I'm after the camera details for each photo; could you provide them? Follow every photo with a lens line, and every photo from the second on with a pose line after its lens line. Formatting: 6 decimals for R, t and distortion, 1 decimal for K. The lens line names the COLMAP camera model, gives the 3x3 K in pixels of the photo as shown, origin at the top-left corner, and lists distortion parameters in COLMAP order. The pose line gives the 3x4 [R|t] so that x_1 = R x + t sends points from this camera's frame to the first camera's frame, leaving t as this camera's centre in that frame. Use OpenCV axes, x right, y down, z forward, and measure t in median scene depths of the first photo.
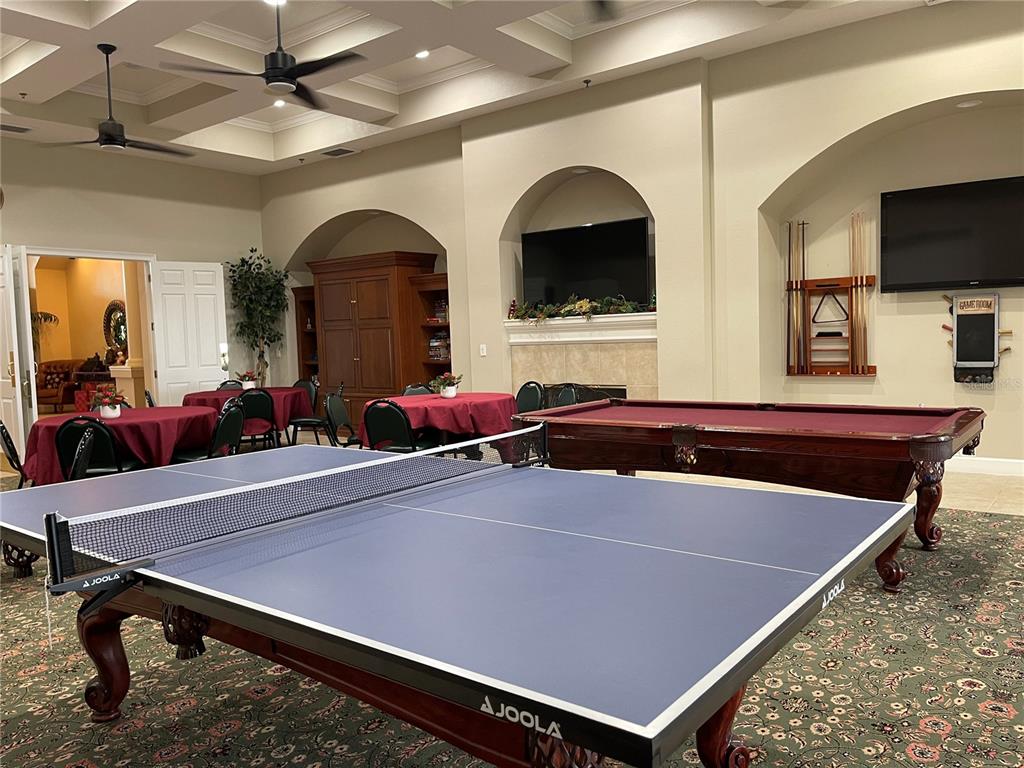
lens RADIAL K [[776.3, 0, 512.0], [0, 776.3, 384.0], [0, 0, 1]] dist [0.073655, -0.099480]
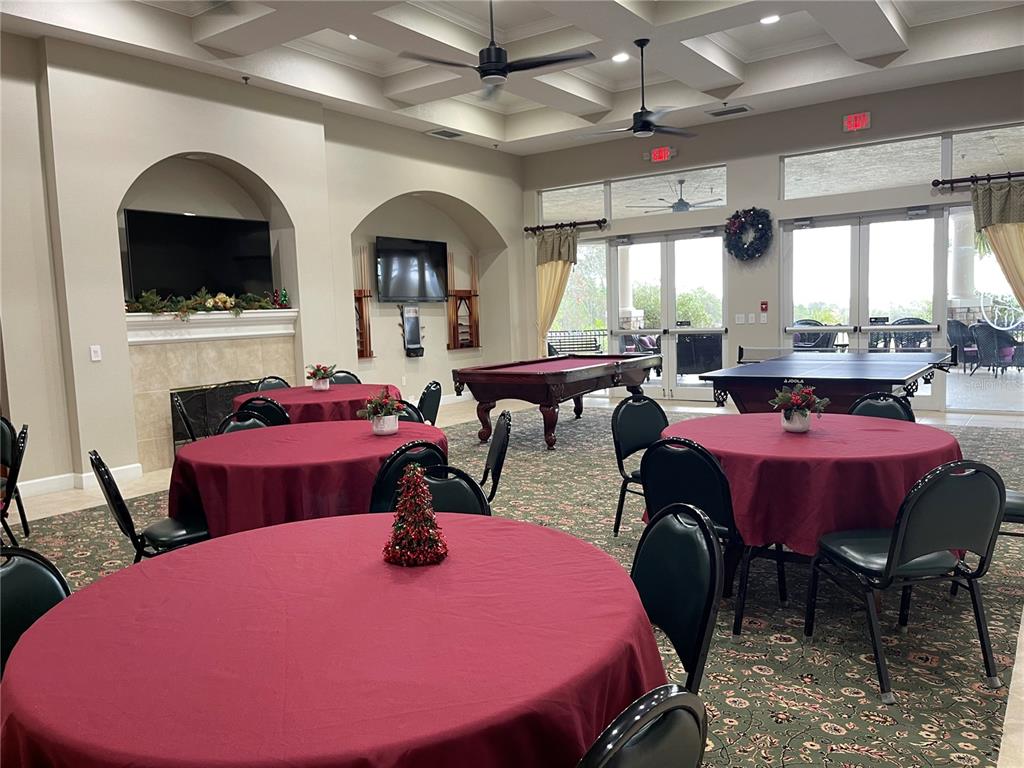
lens RADIAL K [[776.3, 0, 512.0], [0, 776.3, 384.0], [0, 0, 1]] dist [0.073655, -0.099480]
pose [[-0.036828, -0.057726, 0.997653, -0.882877], [0.104566, 0.992627, 0.061295, -0.020119], [-0.993836, 0.106578, -0.030520, 0.680392]]
